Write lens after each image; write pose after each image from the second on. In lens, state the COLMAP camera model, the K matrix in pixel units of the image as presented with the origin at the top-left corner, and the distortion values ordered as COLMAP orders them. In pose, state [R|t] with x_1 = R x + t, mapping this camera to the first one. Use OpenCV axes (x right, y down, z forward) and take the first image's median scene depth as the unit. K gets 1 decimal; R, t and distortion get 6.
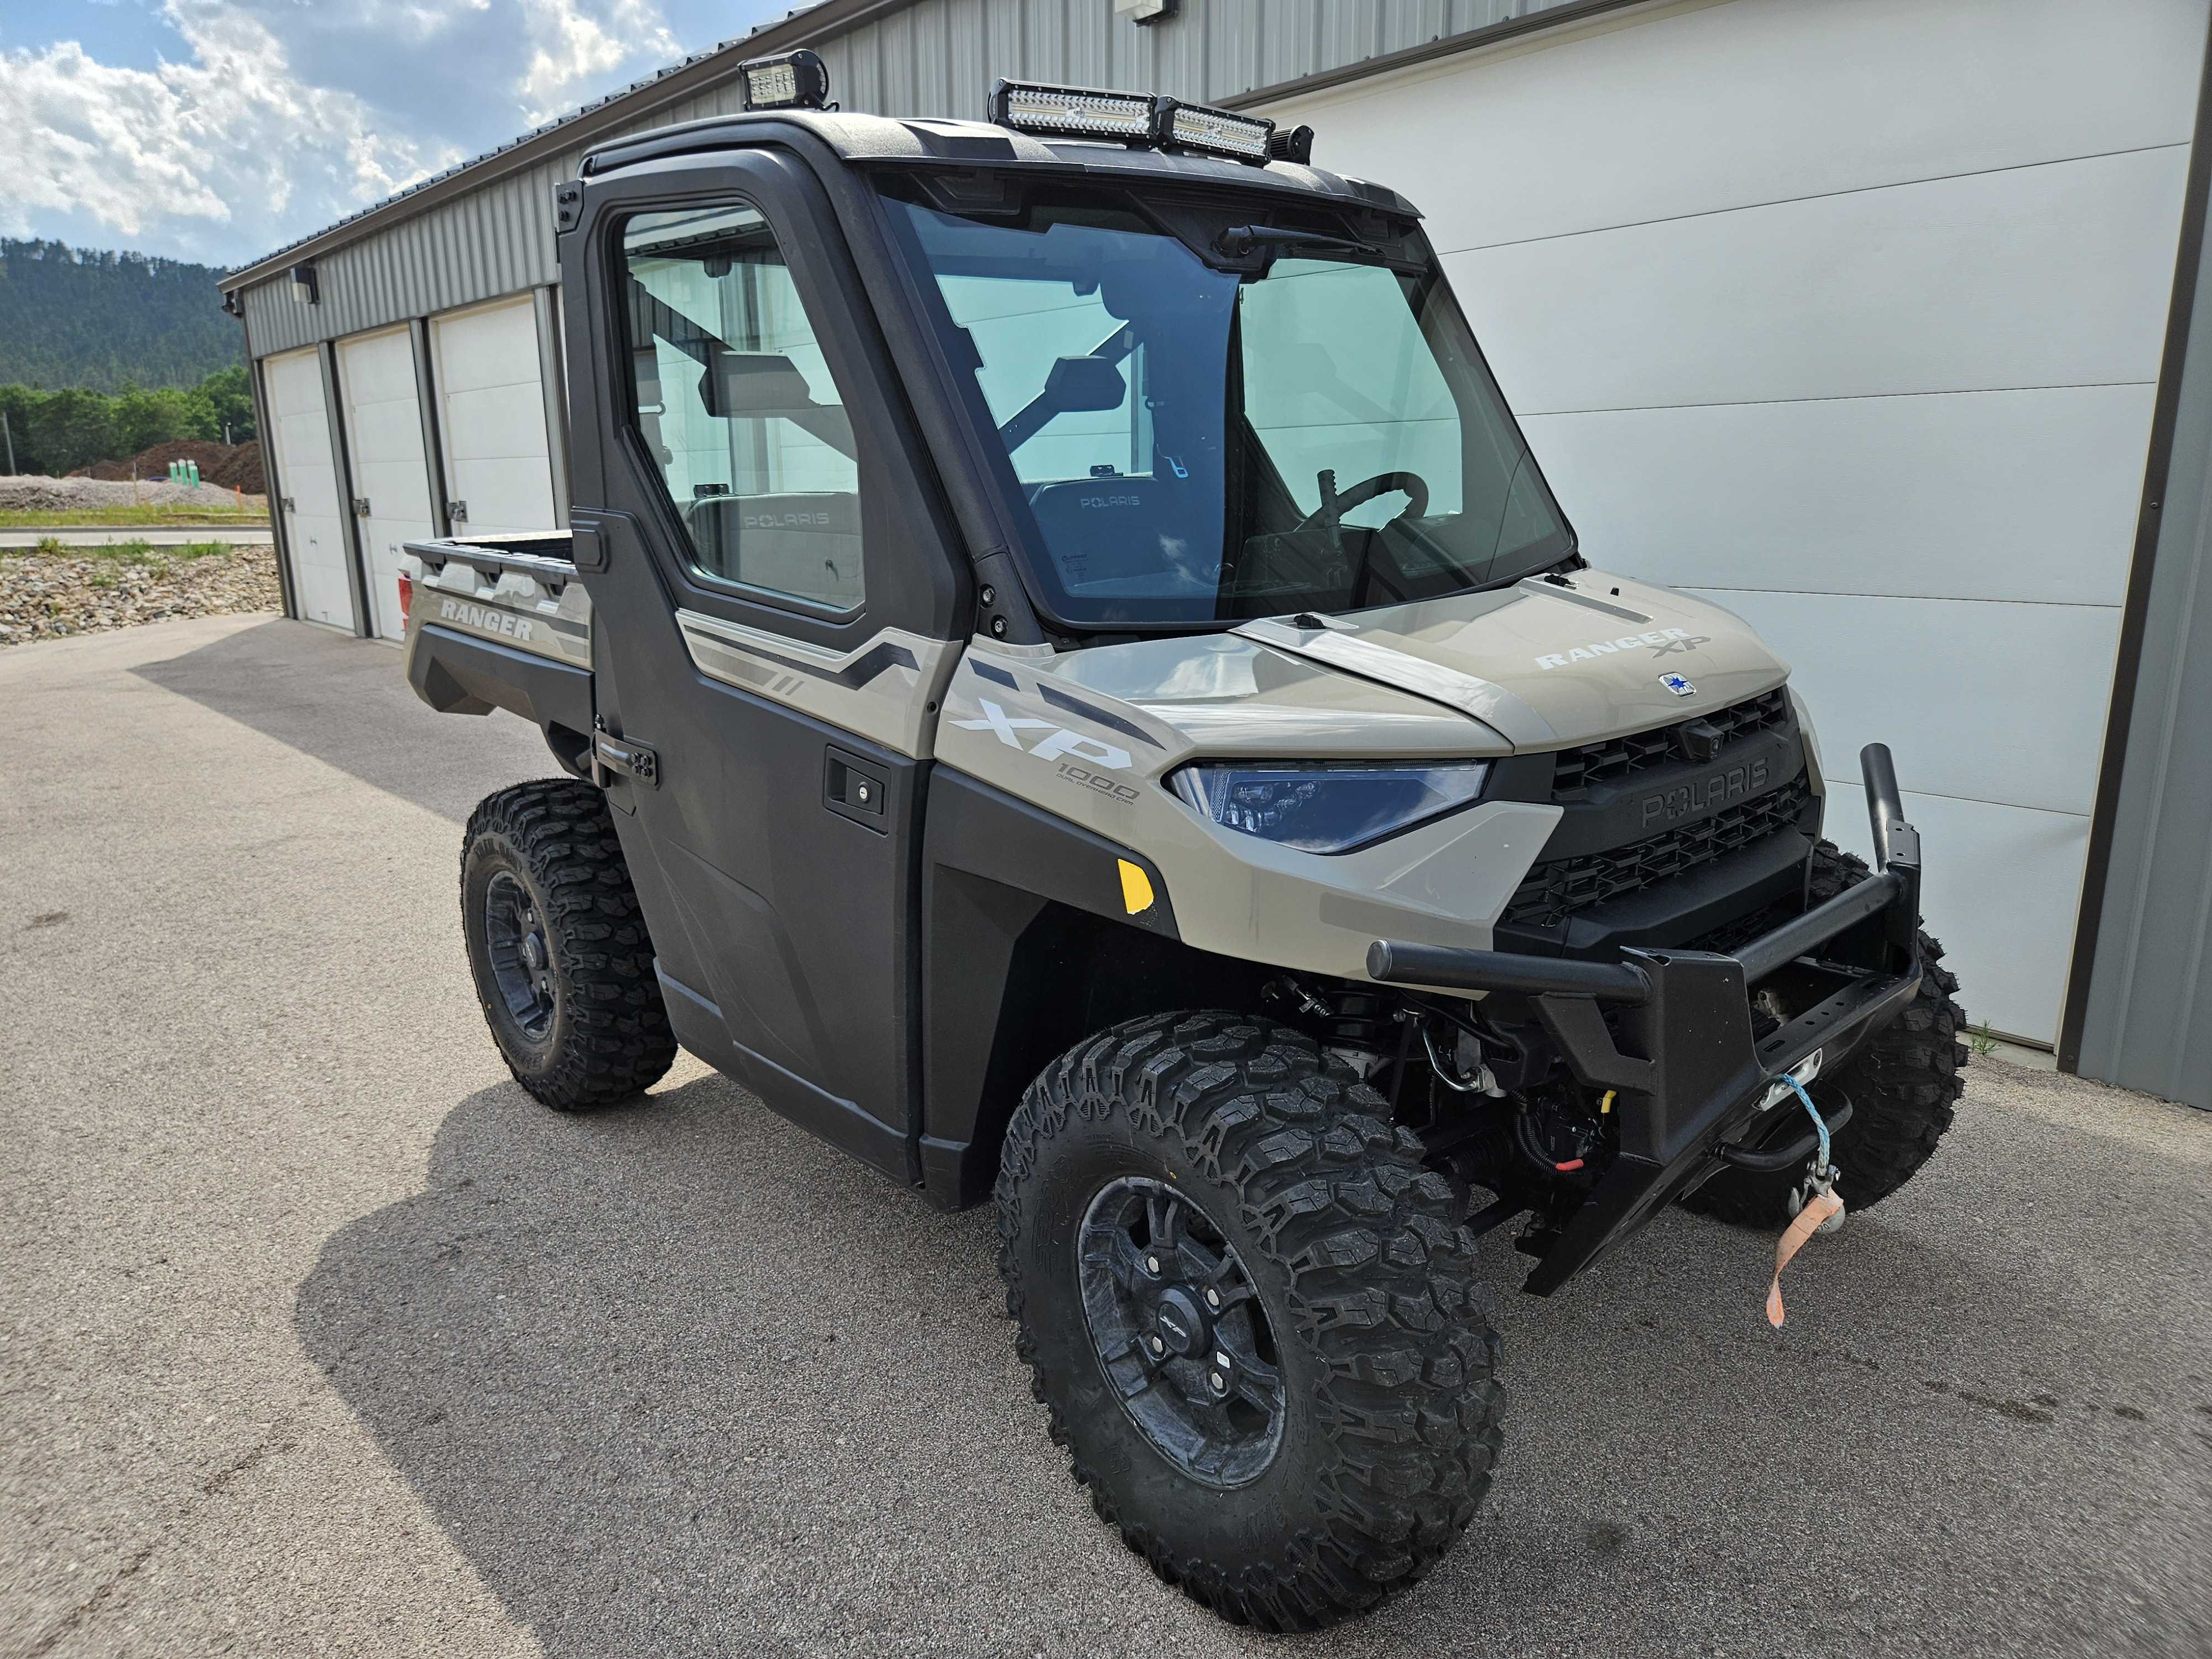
lens RADIAL K [[1506.8, 0, 1106.0], [0, 1506.8, 829.5], [0, 0, 1]] dist [0.018501, -0.002937]
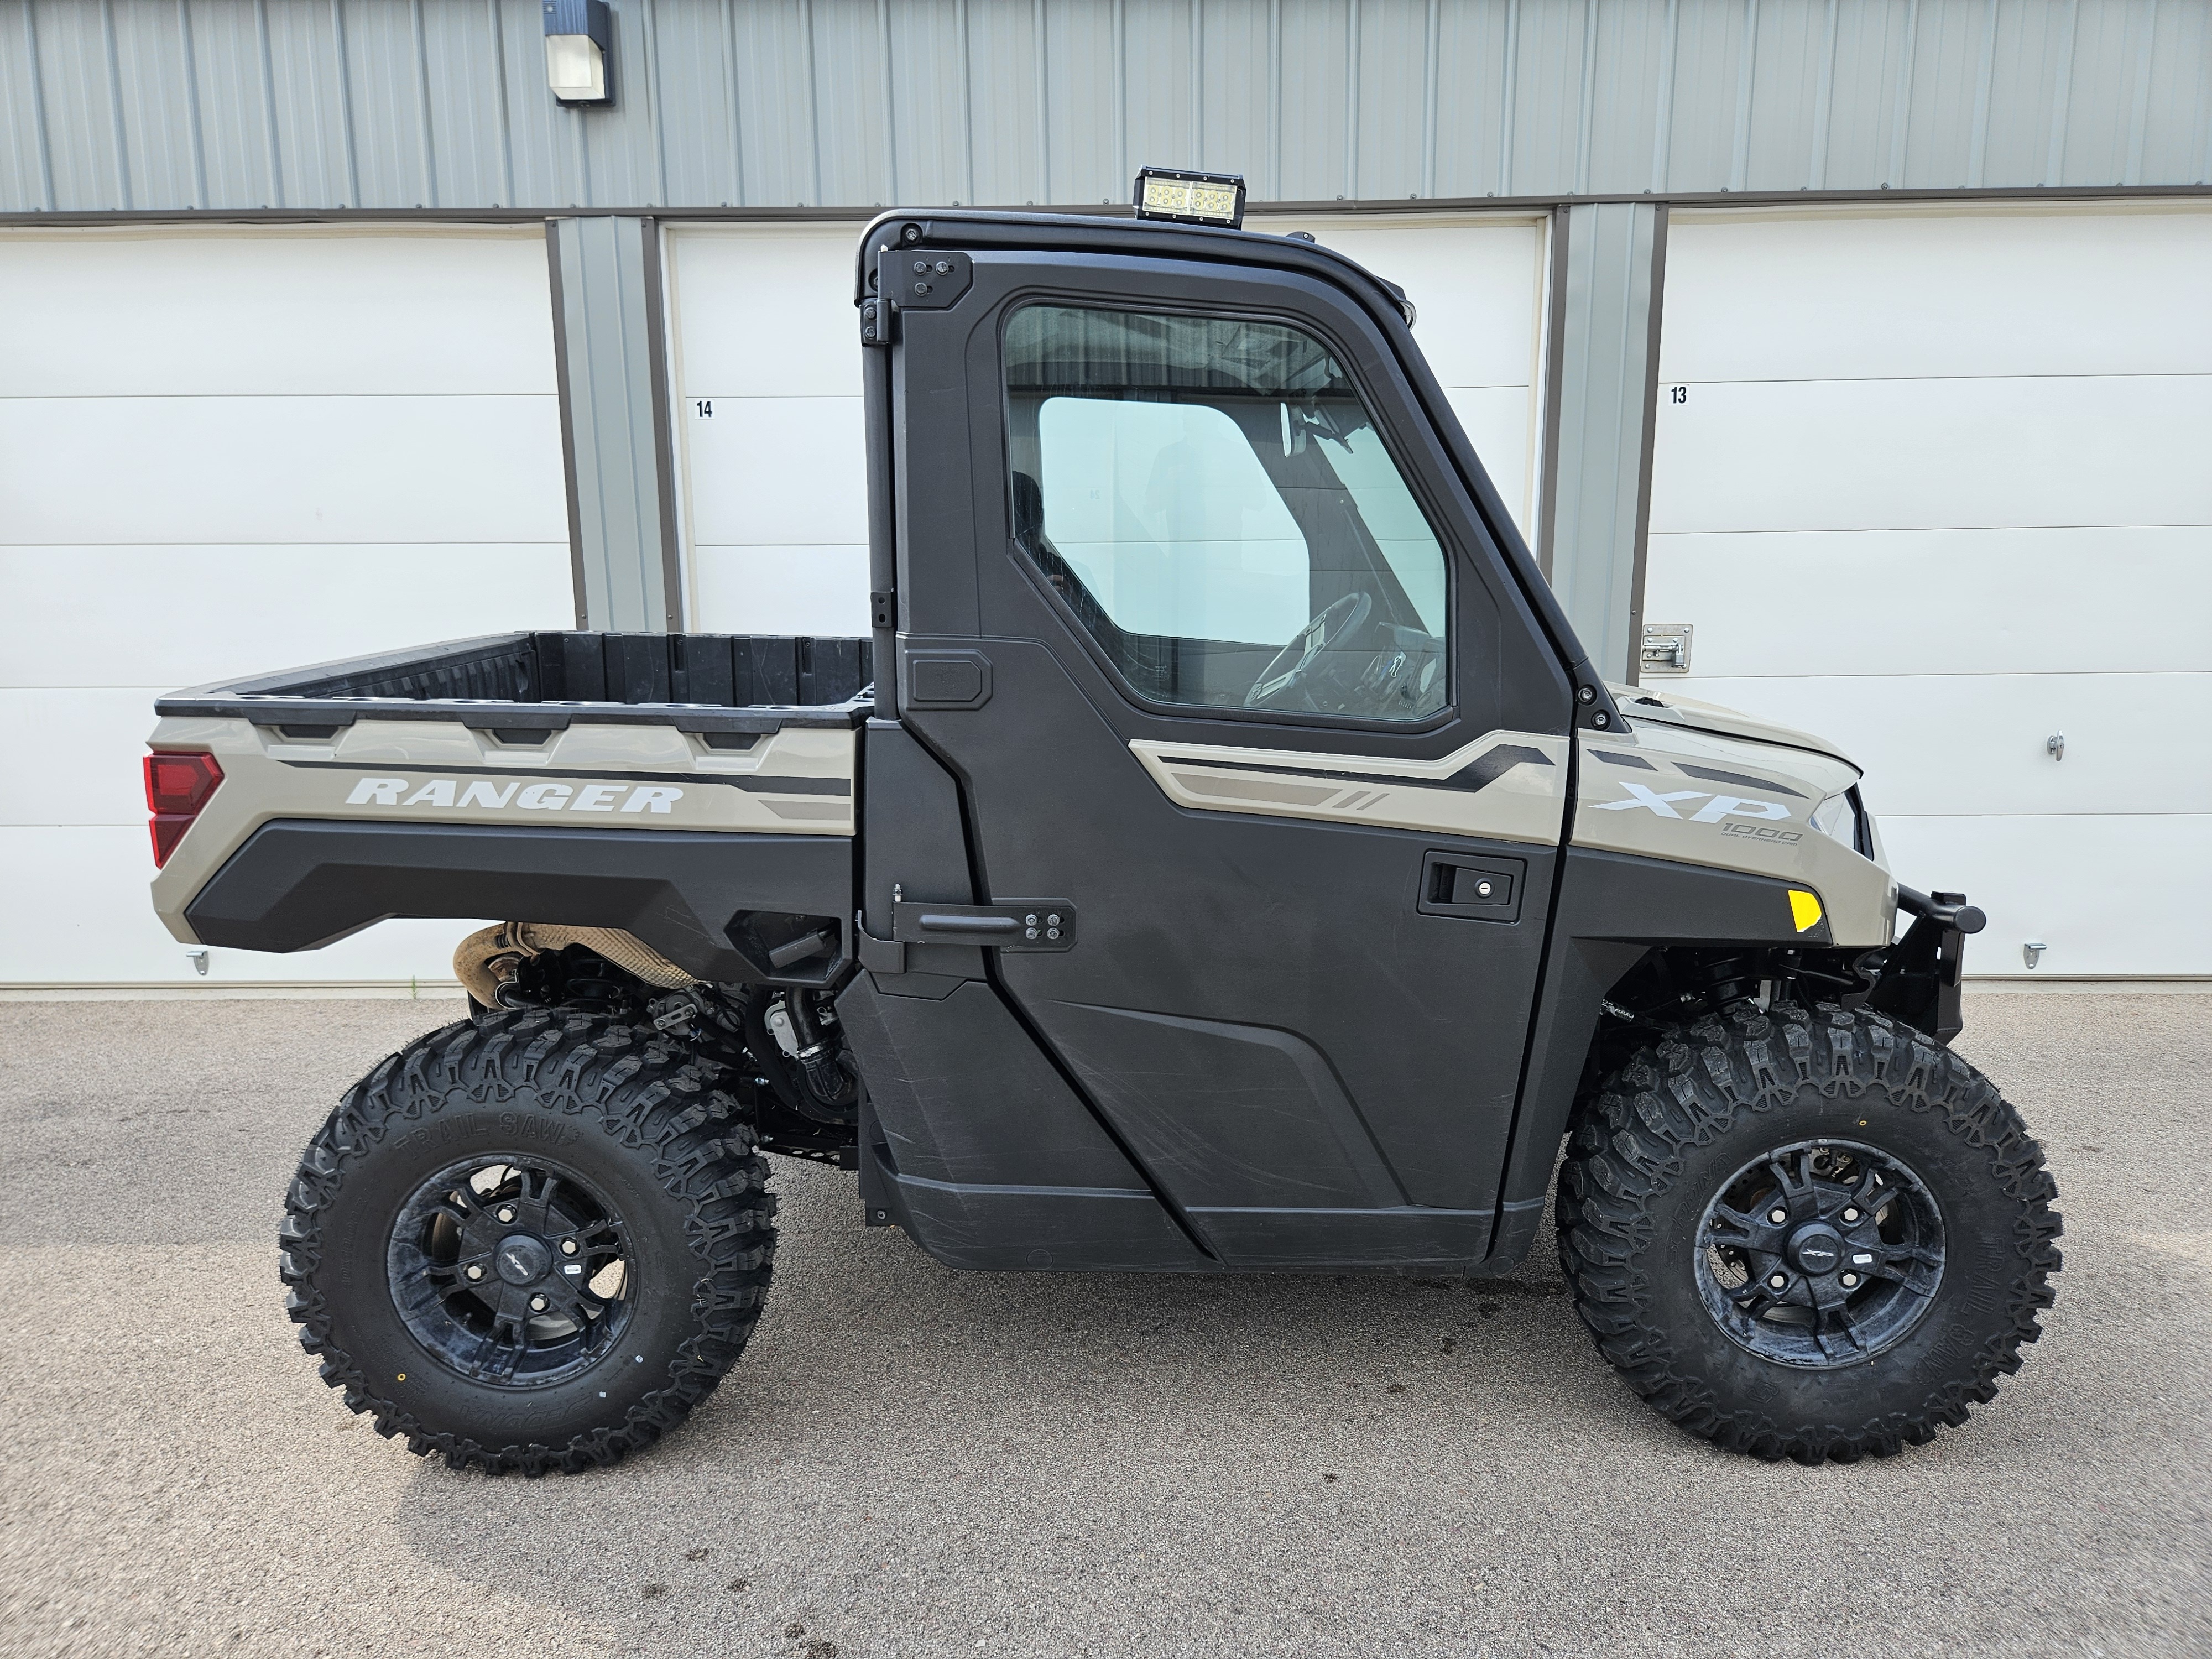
lens RADIAL K [[1465.6, 0, 1103.3], [0, 1465.6, 864.7], [0, 0, 1]] dist [0.018919, -0.000755]
pose [[0.660194, -0.132575, 0.739302, -1.121635], [0.174247, 0.984479, 0.020939, -0.111674], [-0.730603, 0.114997, 0.673049, 0.522888]]
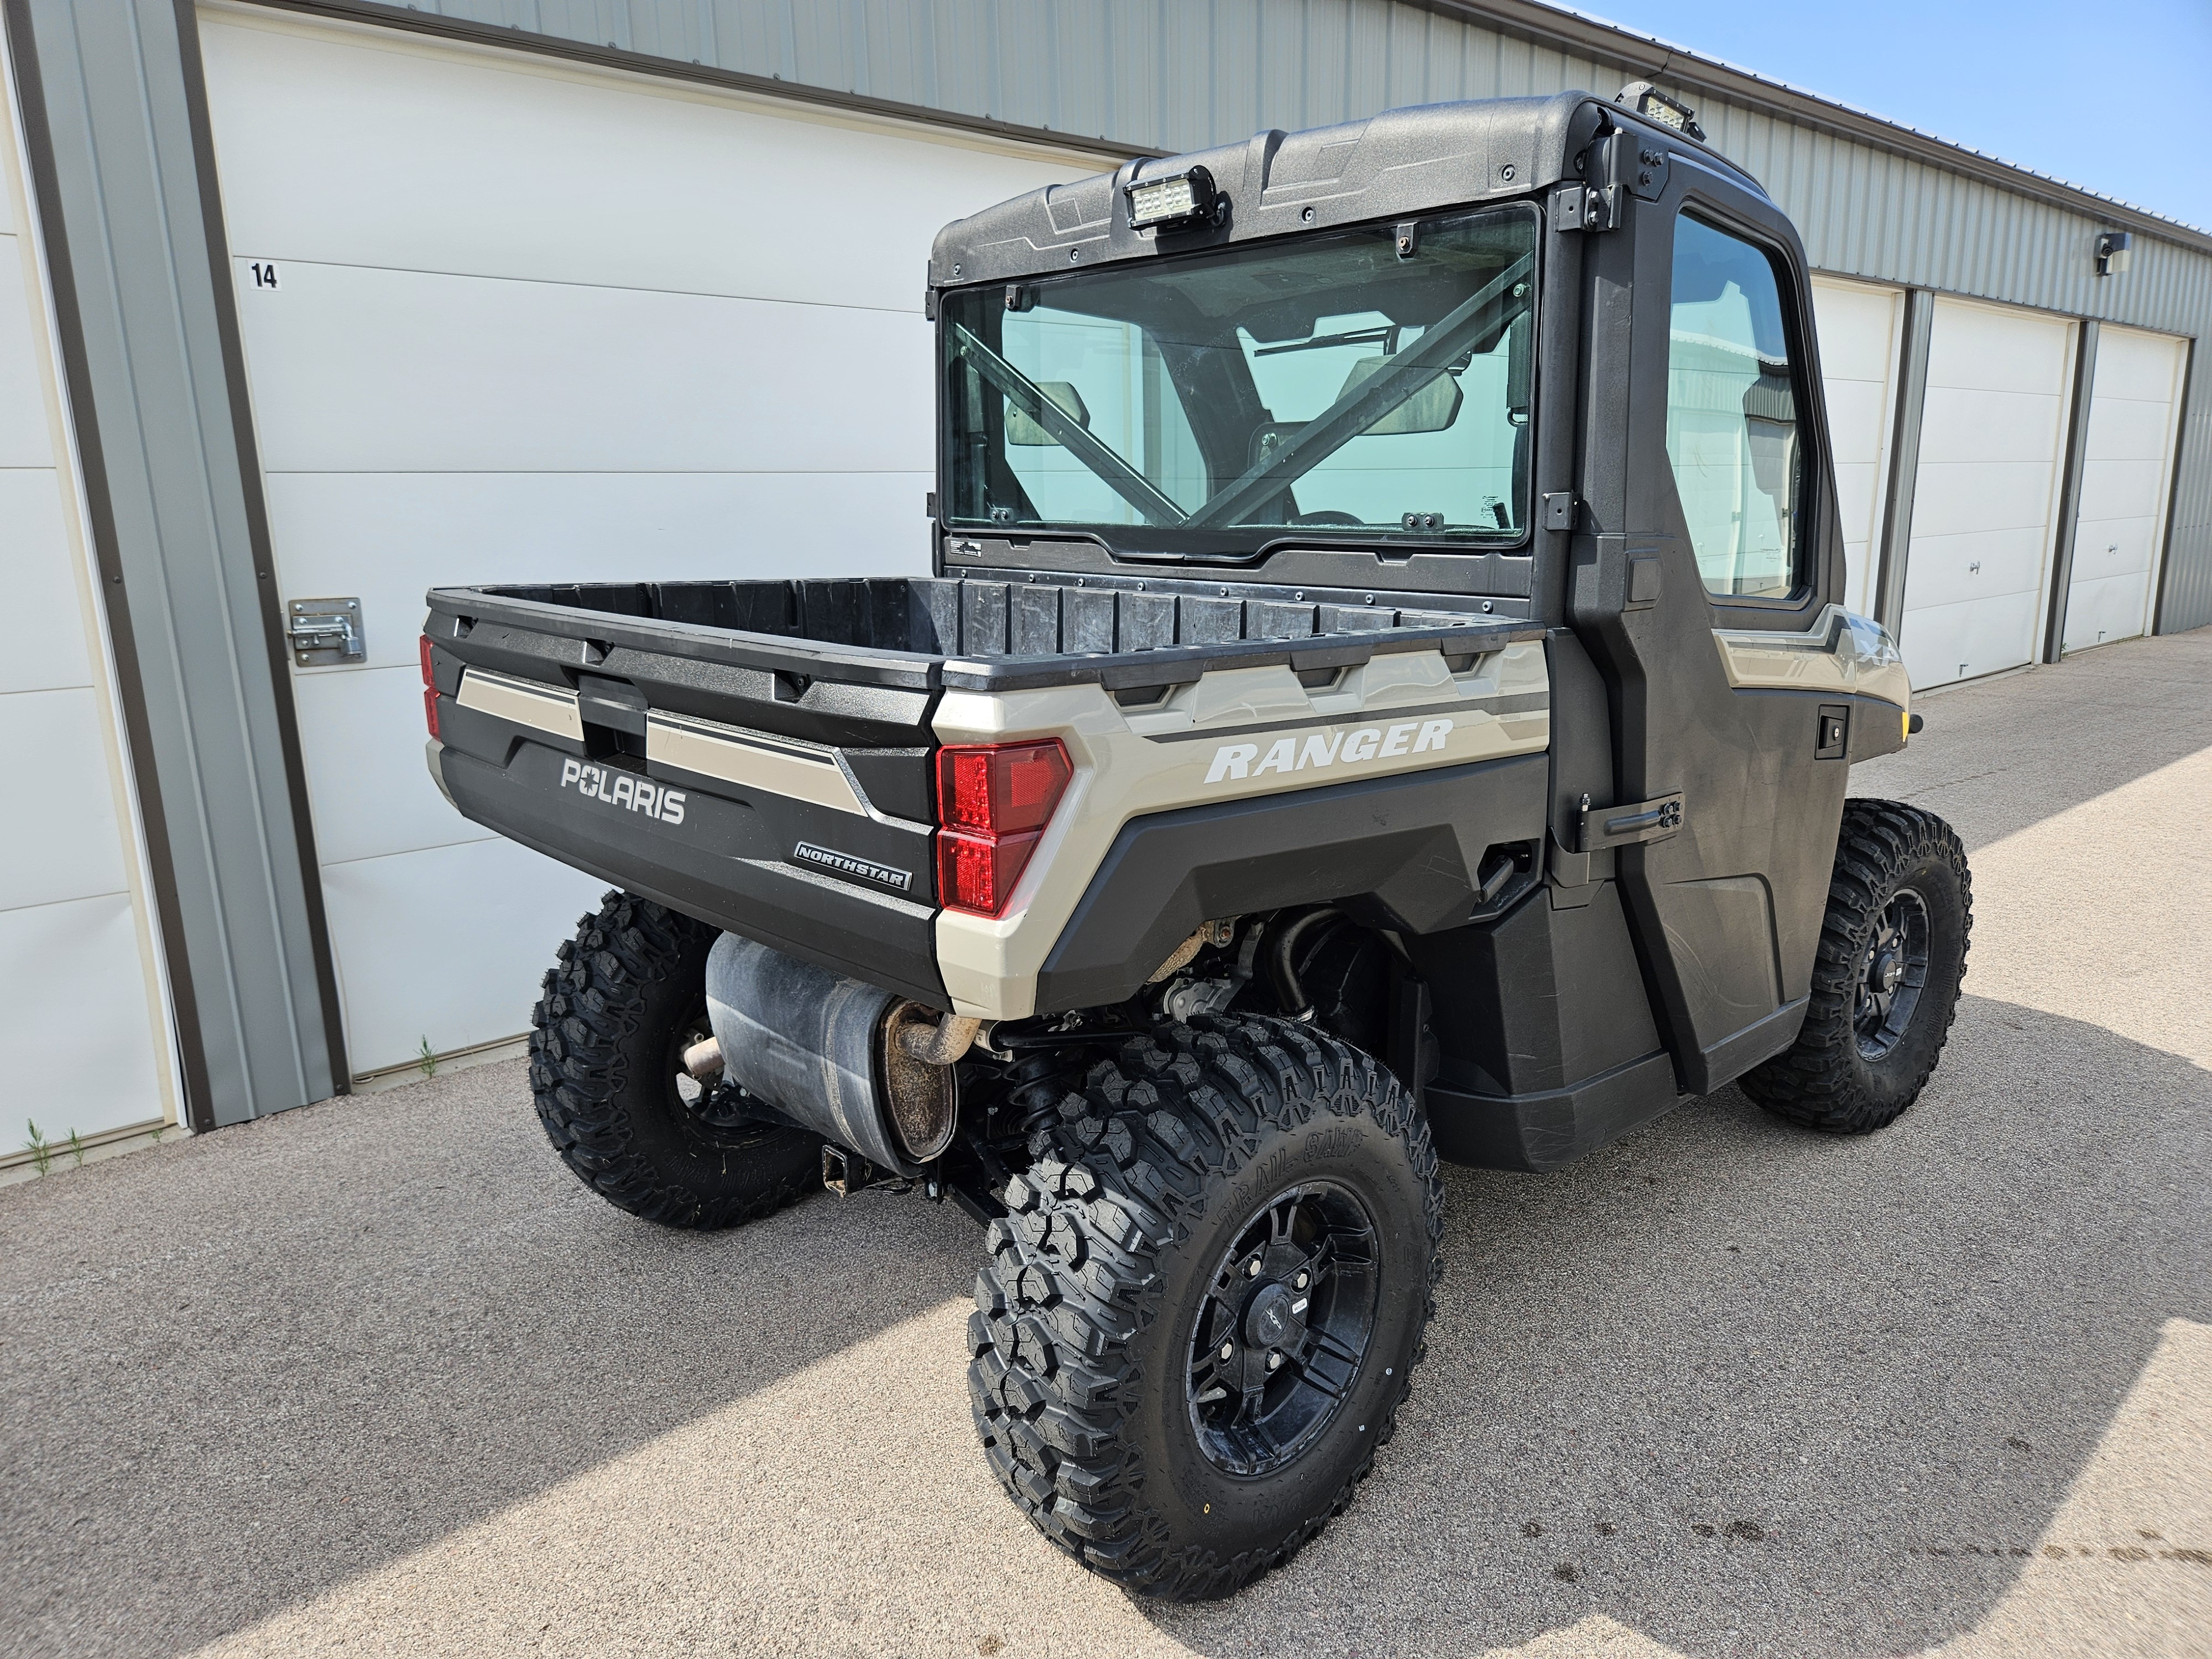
lens RADIAL K [[1507.3, 0, 961.9], [0, 1507.3, 887.5], [0, 0, 1]] dist [0.014057, -0.004069]
pose [[0.013209, -0.227976, 0.973577, -1.497721], [0.263497, 0.940041, 0.216548, -0.382616], [-0.964570, 0.253674, 0.072488, 1.691245]]
